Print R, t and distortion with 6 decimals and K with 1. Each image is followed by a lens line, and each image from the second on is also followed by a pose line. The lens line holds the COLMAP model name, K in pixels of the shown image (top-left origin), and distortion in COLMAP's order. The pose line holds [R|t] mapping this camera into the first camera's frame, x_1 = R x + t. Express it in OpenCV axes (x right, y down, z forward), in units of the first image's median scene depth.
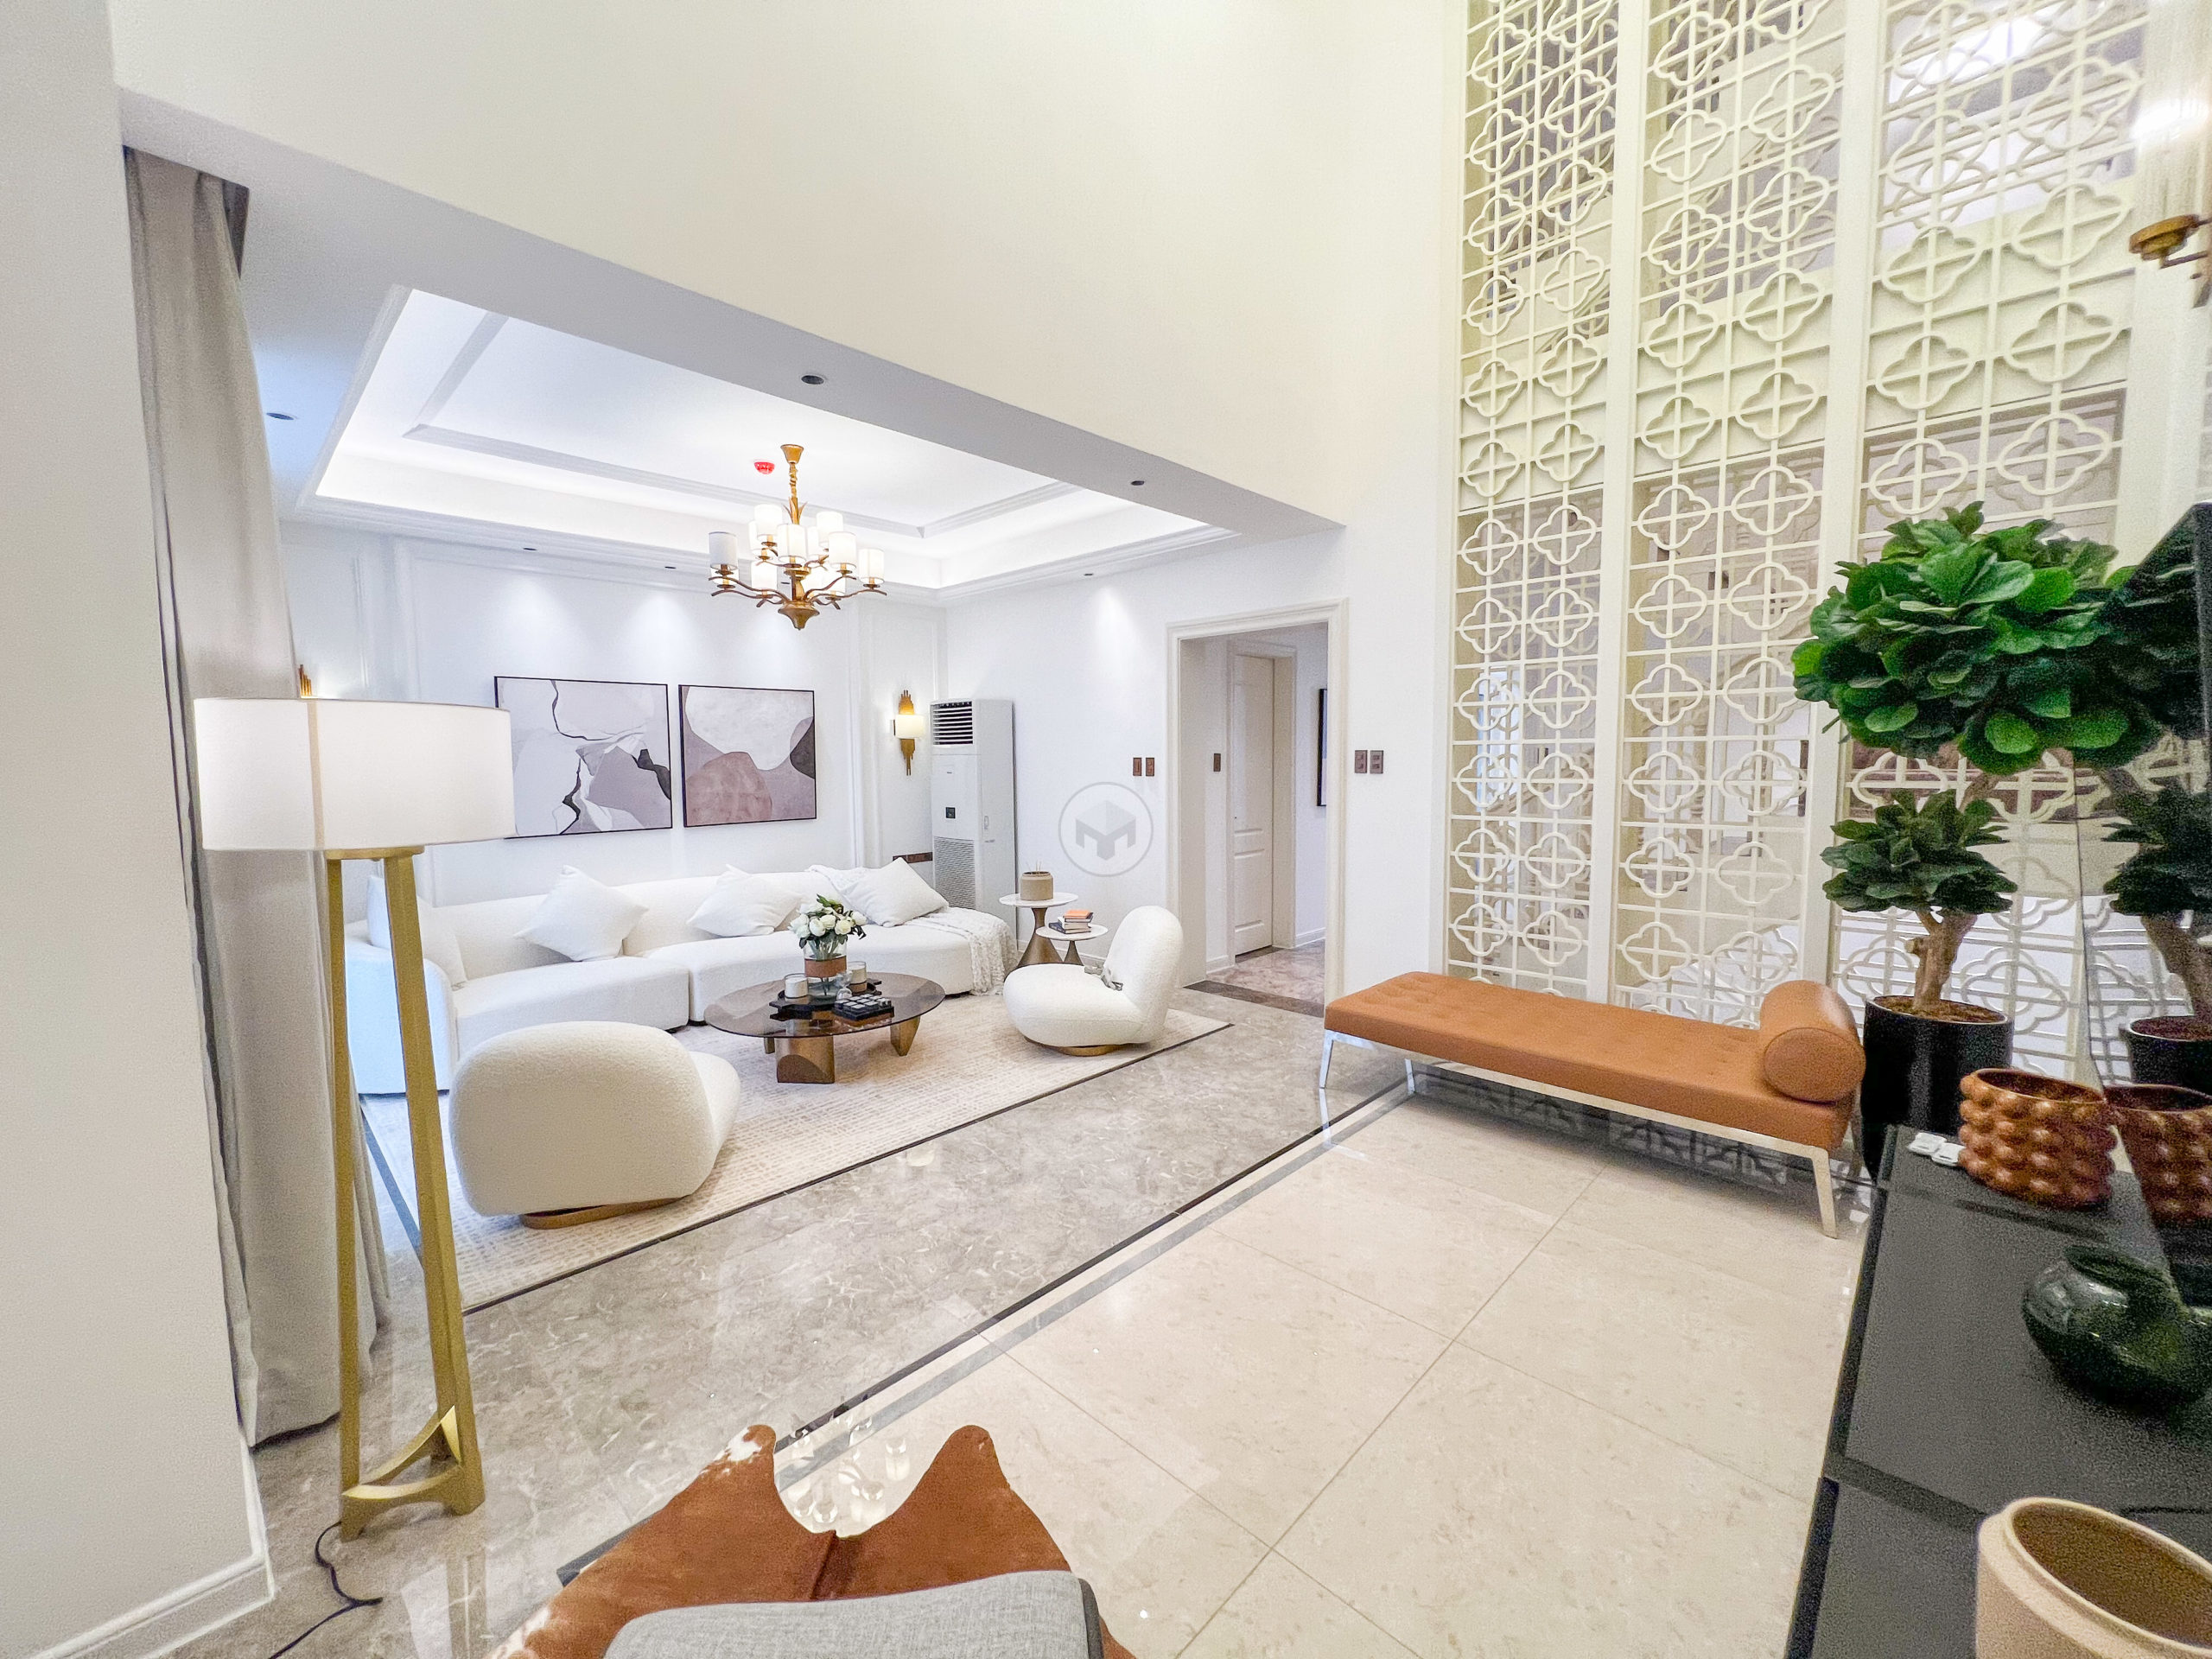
lens RADIAL K [[901.3, 0, 1106.8], [0, 901.3, 822.9], [0, 0, 1]] dist [-0.001135, 0.000105]
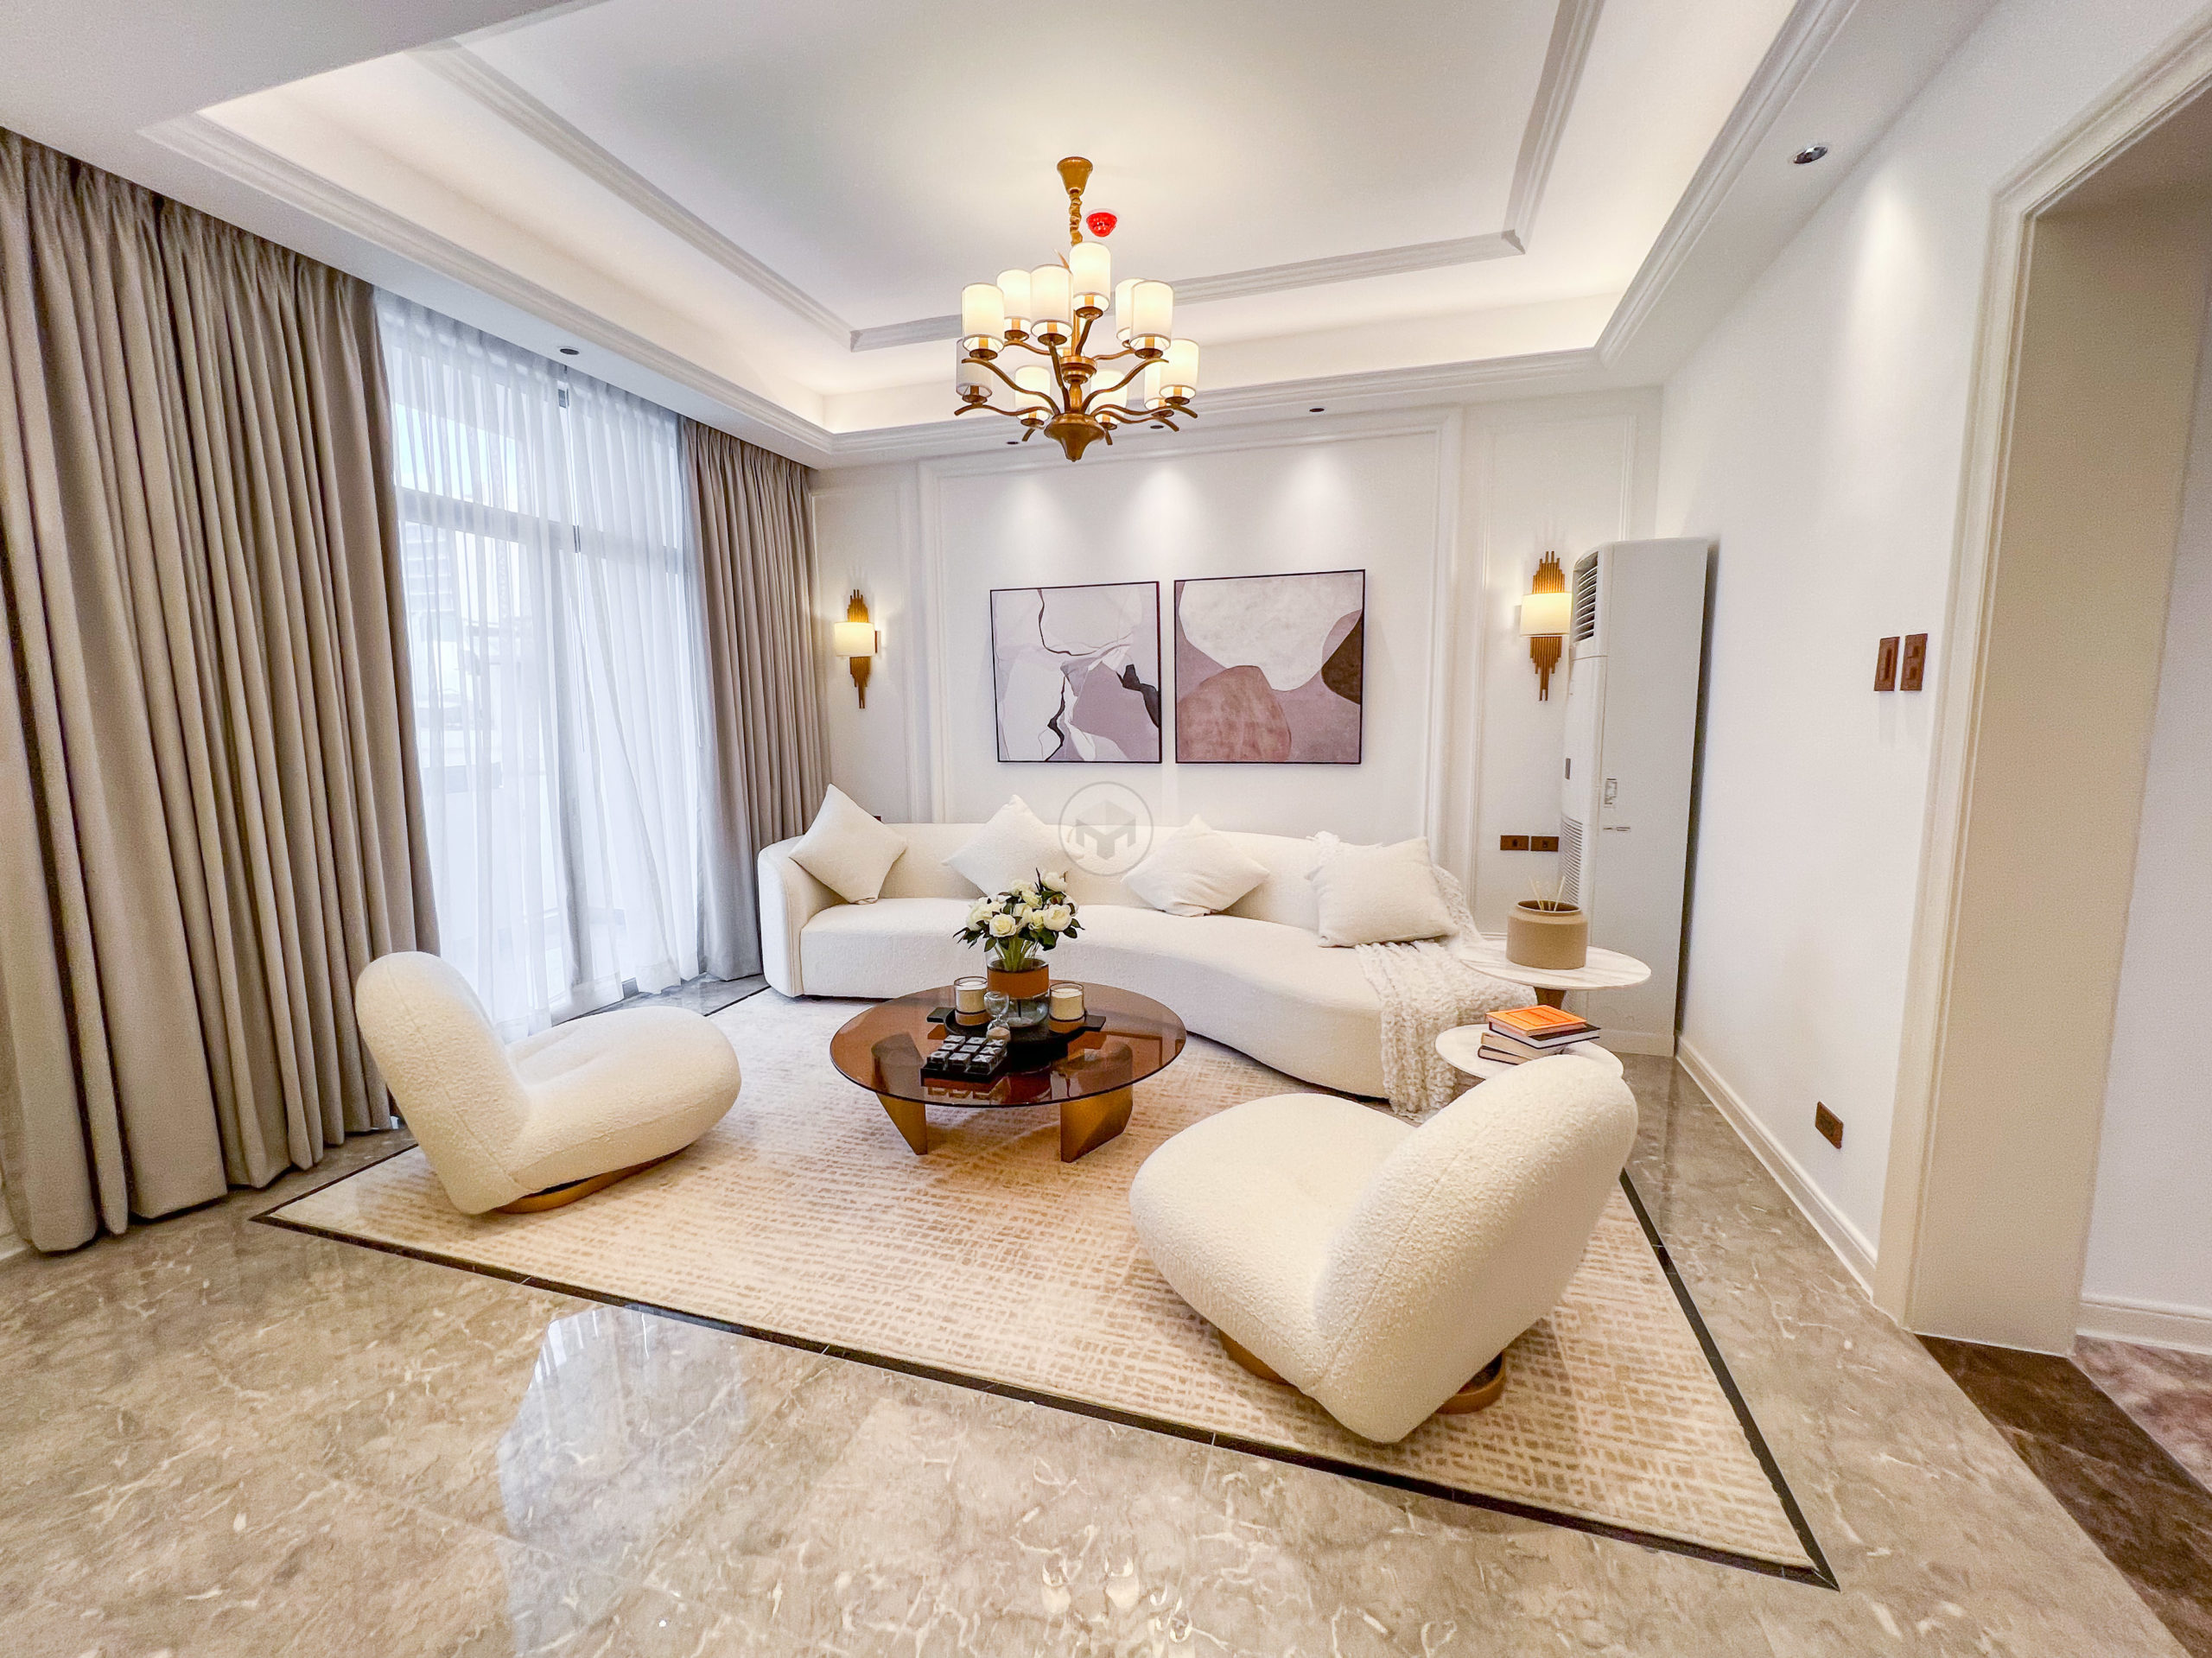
lens RADIAL K [[918.7, 0, 1102.1], [0, 918.7, 821.0], [0, 0, 1]] dist [0.000262, 0.000074]
pose [[0.444986, 0.112183, -0.888483, 0.234058], [-0.063306, 0.993581, 0.093747, -0.016700], [0.893297, 0.014531, 0.449232, 0.595078]]
